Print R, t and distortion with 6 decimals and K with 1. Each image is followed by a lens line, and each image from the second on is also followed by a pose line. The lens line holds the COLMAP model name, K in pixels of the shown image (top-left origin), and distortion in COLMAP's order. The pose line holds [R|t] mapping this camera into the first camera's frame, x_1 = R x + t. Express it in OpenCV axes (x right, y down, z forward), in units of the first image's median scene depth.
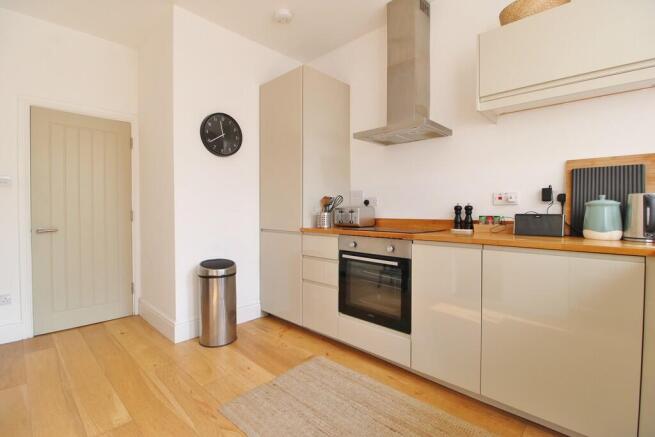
lens RADIAL K [[304.6, 0, 323.5], [0, 304.6, 213.5], [0, 0, 1]] dist [-0.019554, -0.000138]
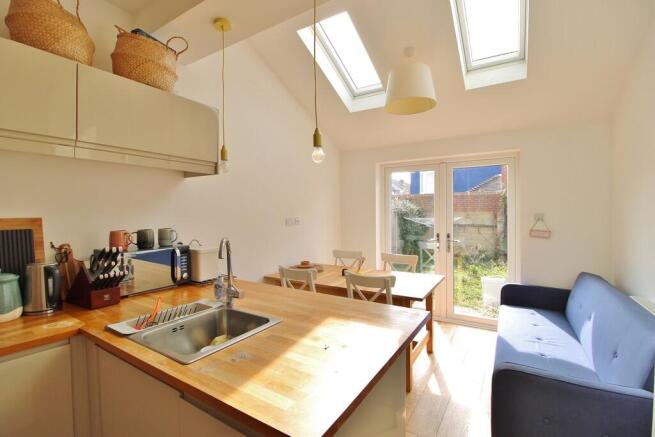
lens RADIAL K [[304.6, 0, 323.5], [0, 304.6, 213.5], [0, 0, 1]] dist [-0.019554, -0.000138]
pose [[-0.194838, -0.003196, 0.980830, -0.066316], [0.020880, 0.999755, 0.007406, -0.163538], [-0.980613, 0.021922, -0.194723, 0.194518]]
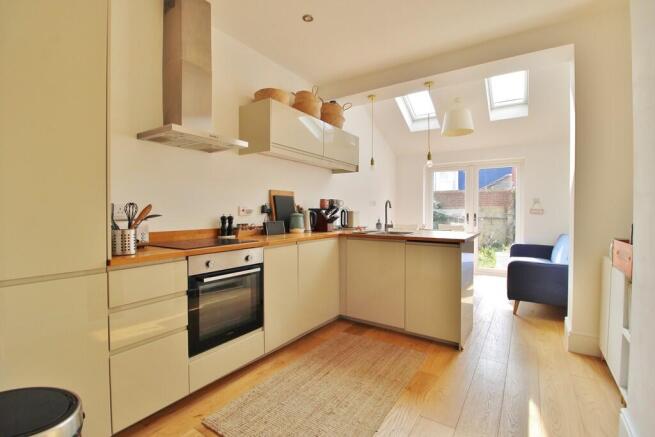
lens RADIAL K [[304.6, 0, 323.5], [0, 304.6, 213.5], [0, 0, 1]] dist [-0.019554, -0.000138]
pose [[-0.171420, -0.007098, 0.985172, -0.887712], [0.012385, 0.999879, 0.009359, -0.048126], [-0.985120, 0.013806, -0.171311, 0.933373]]
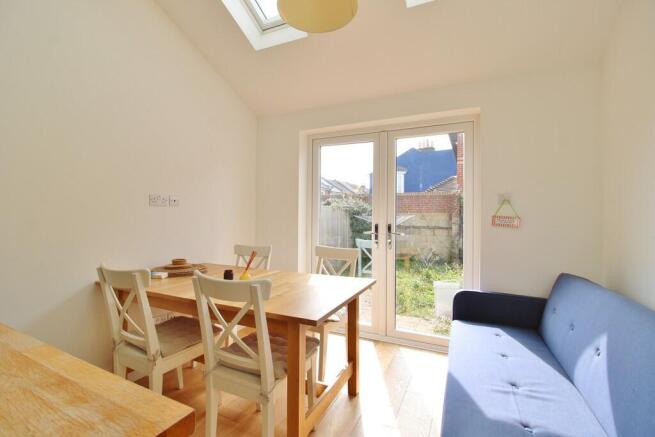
lens RADIAL K [[304.6, 0, 323.5], [0, 304.6, 213.5], [0, 0, 1]] dist [-0.019554, -0.000138]
pose [[-0.308898, 0.010024, 0.951042, 0.383957], [0.003284, 0.999950, -0.009472, -0.041463], [-0.951089, 0.000197, -0.308916, -0.210008]]
